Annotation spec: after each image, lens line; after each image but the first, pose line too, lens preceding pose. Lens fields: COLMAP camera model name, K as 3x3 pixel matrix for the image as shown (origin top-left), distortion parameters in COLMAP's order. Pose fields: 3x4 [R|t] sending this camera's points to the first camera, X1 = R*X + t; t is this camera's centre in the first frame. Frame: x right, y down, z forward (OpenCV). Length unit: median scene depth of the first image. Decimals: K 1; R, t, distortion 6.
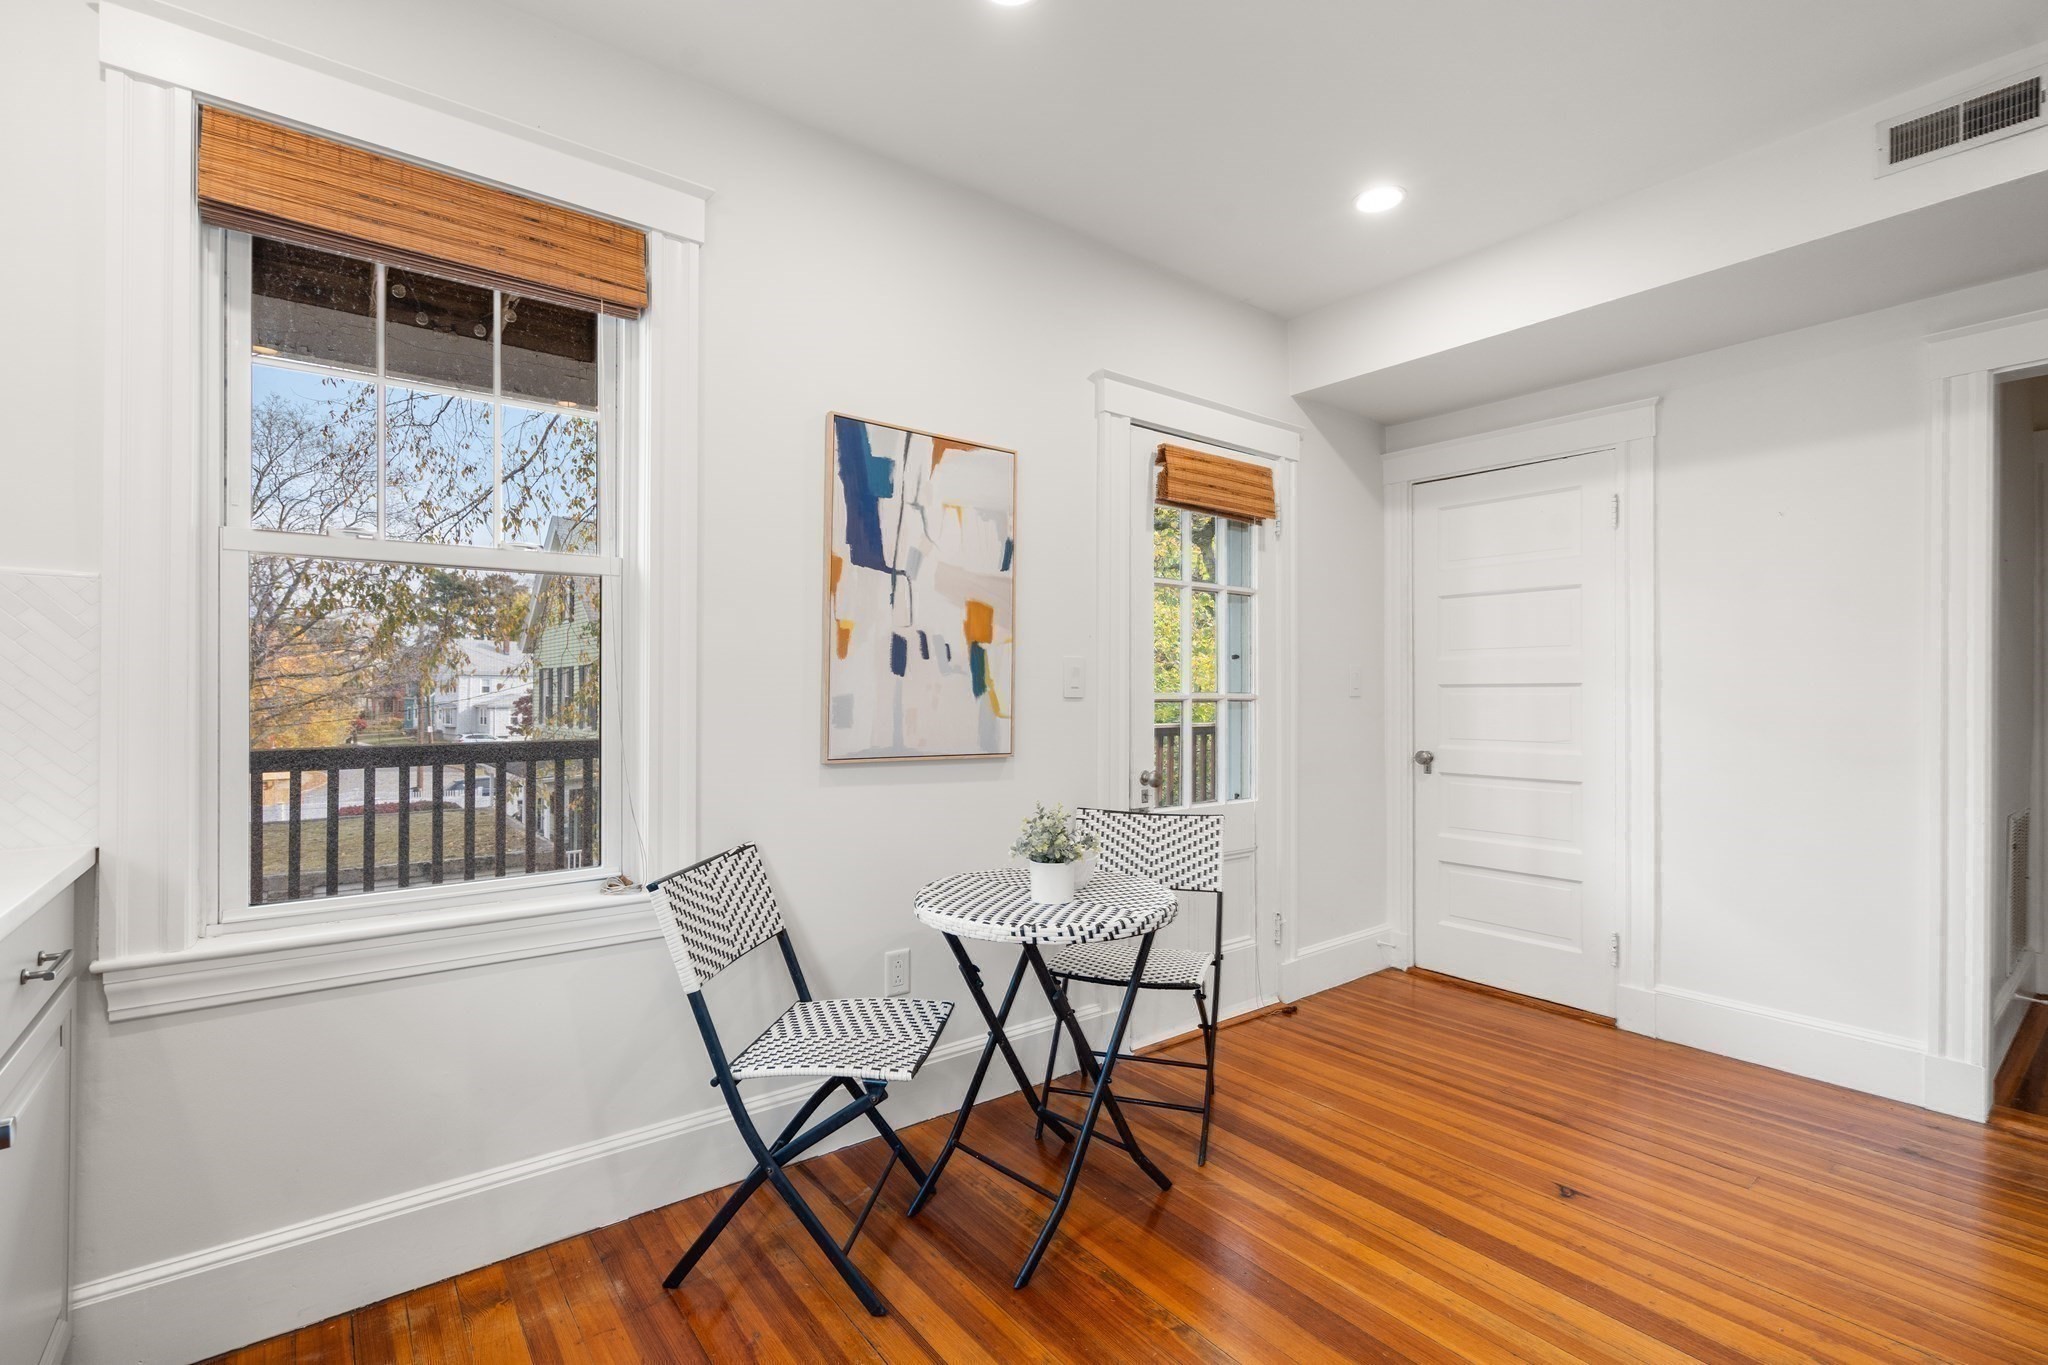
lens RADIAL K [[919.6, 0, 1014.8], [0, 919.6, 688.3], [0, 0, 1]] dist [-0.002038, -0.000180]
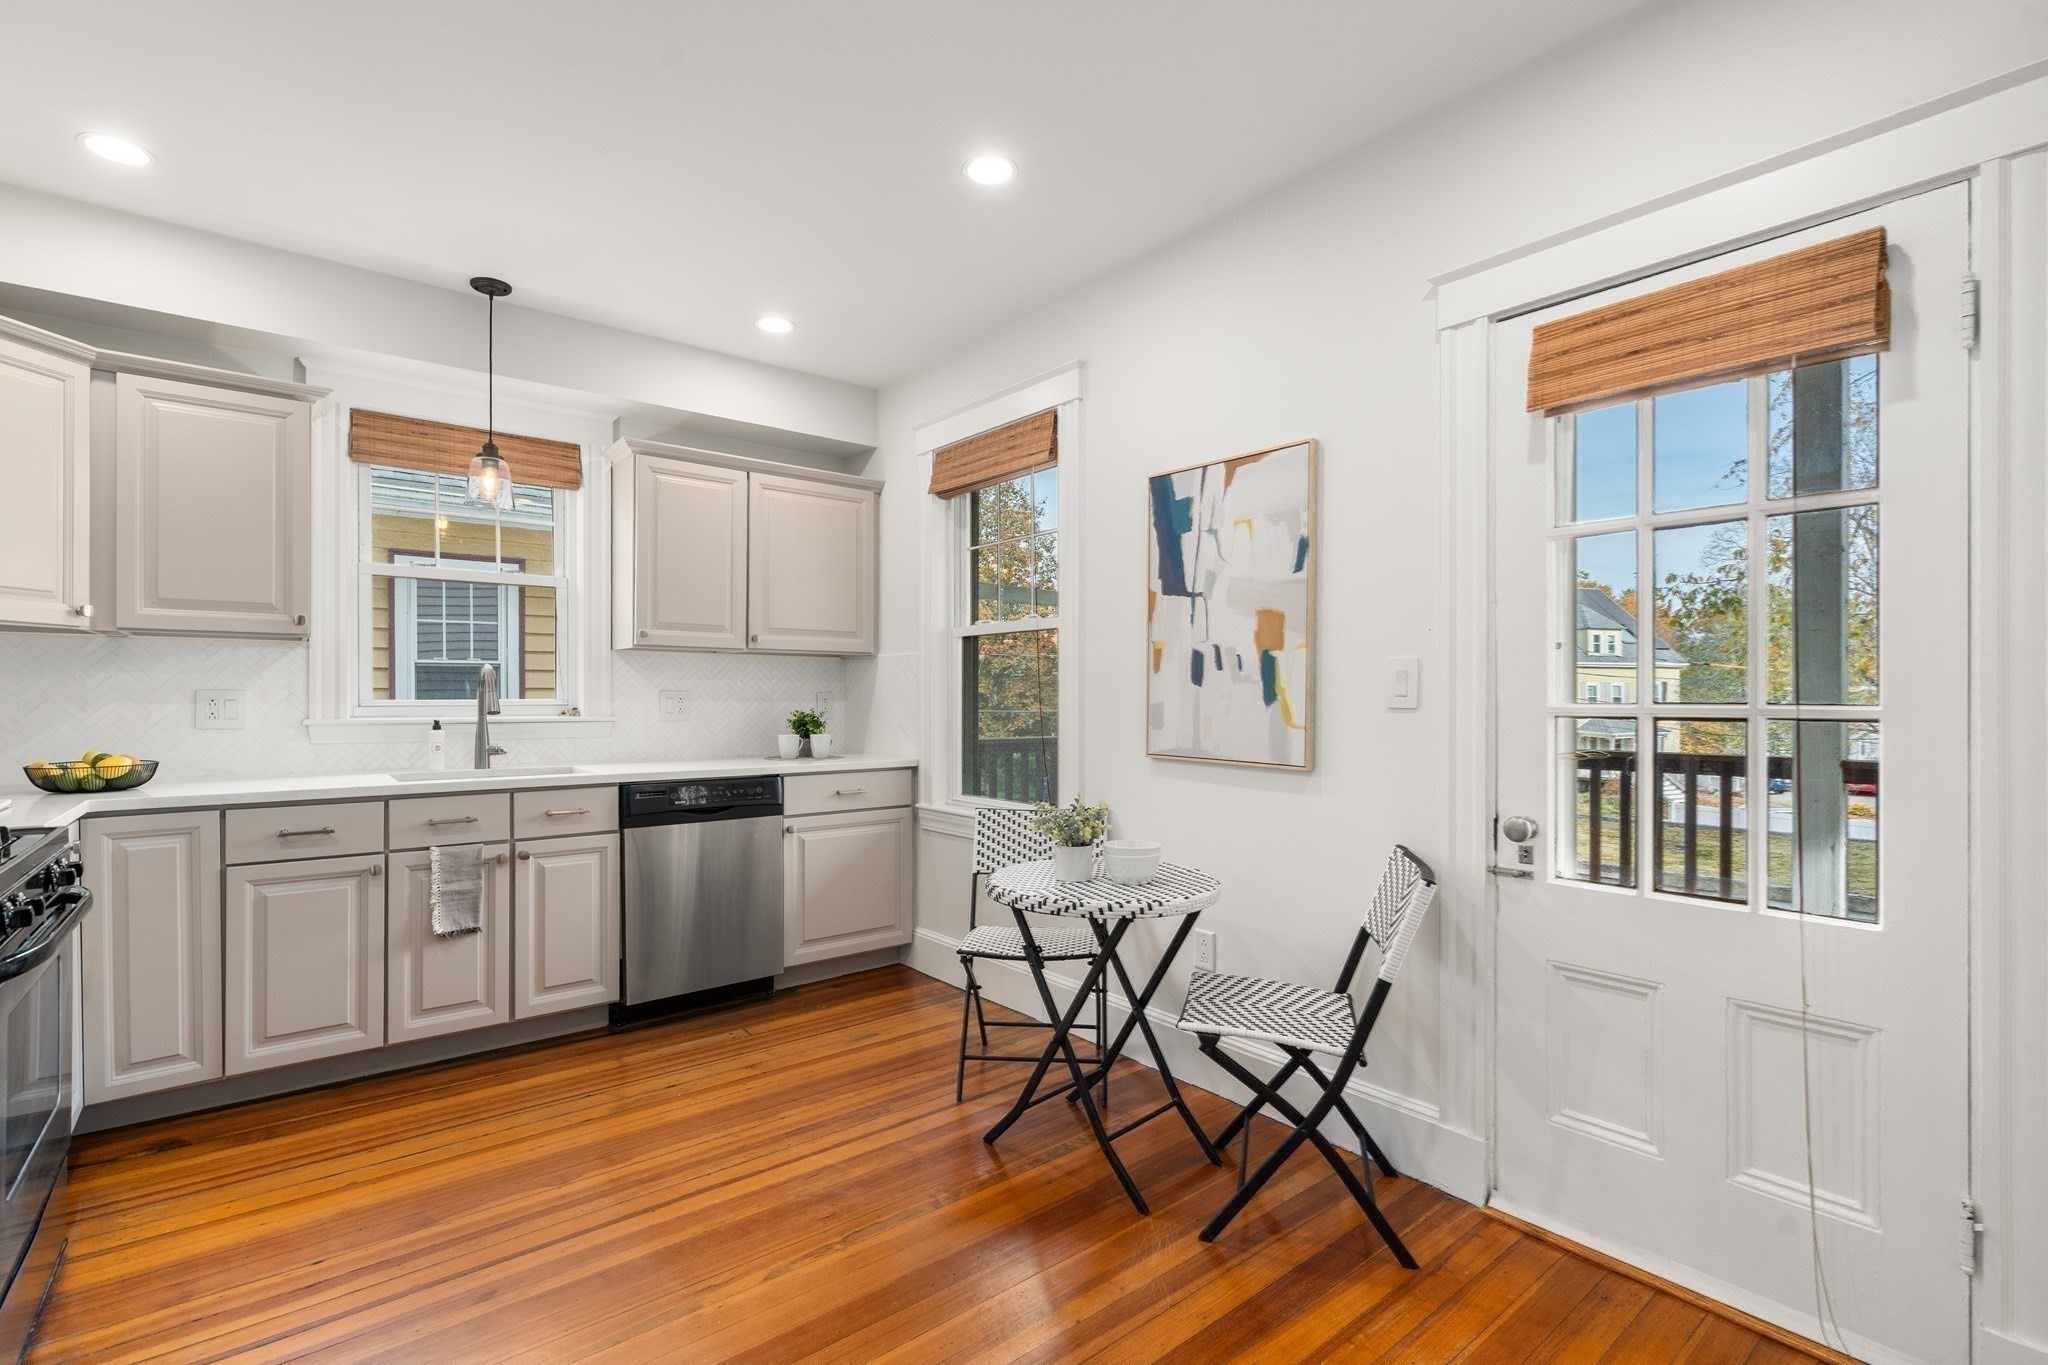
lens RADIAL K [[933.1, 0, 1001.8], [0, 933.1, 696.7], [0, 0, 1]] dist [-0.000187, -0.000123]
pose [[0.019116, -0.001696, -0.999816, 0.987761], [0.000760, 0.999998, -0.001682, 0.001269], [0.999817, -0.000727, 0.019117, 0.716976]]
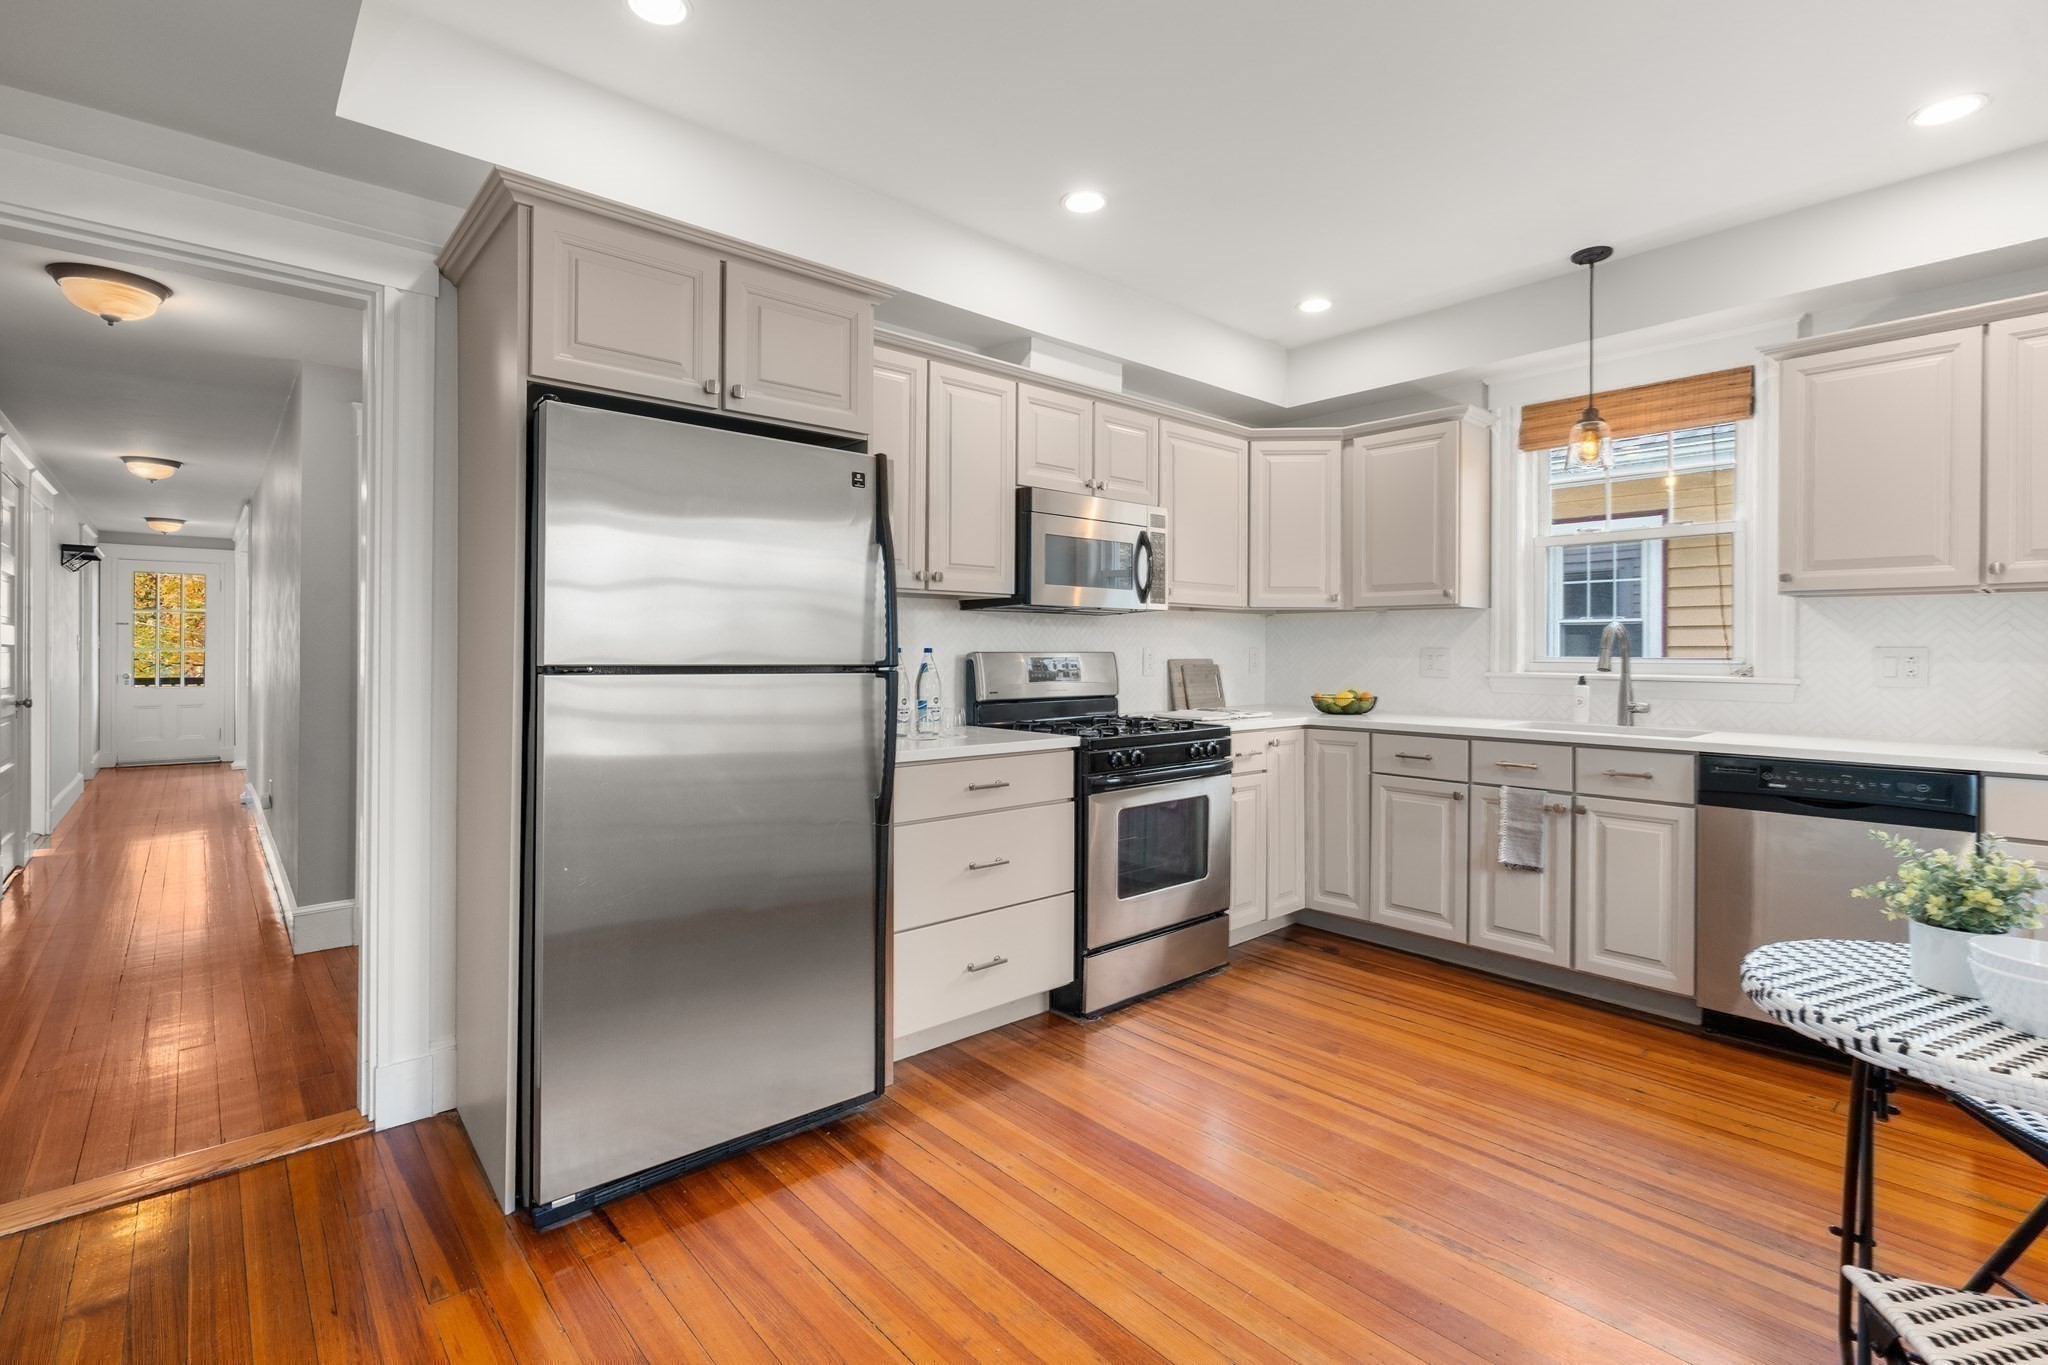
lens RADIAL K [[930.5, 0, 1016.1], [0, 930.5, 651.3], [0, 0, 1]] dist [-0.000567, -0.000022]
pose [[-0.997778, -0.007162, -0.066246, 0.592890], [-0.007028, 0.999973, -0.002262, 0.003545], [0.066260, -0.001791, -0.997801, 1.290612]]
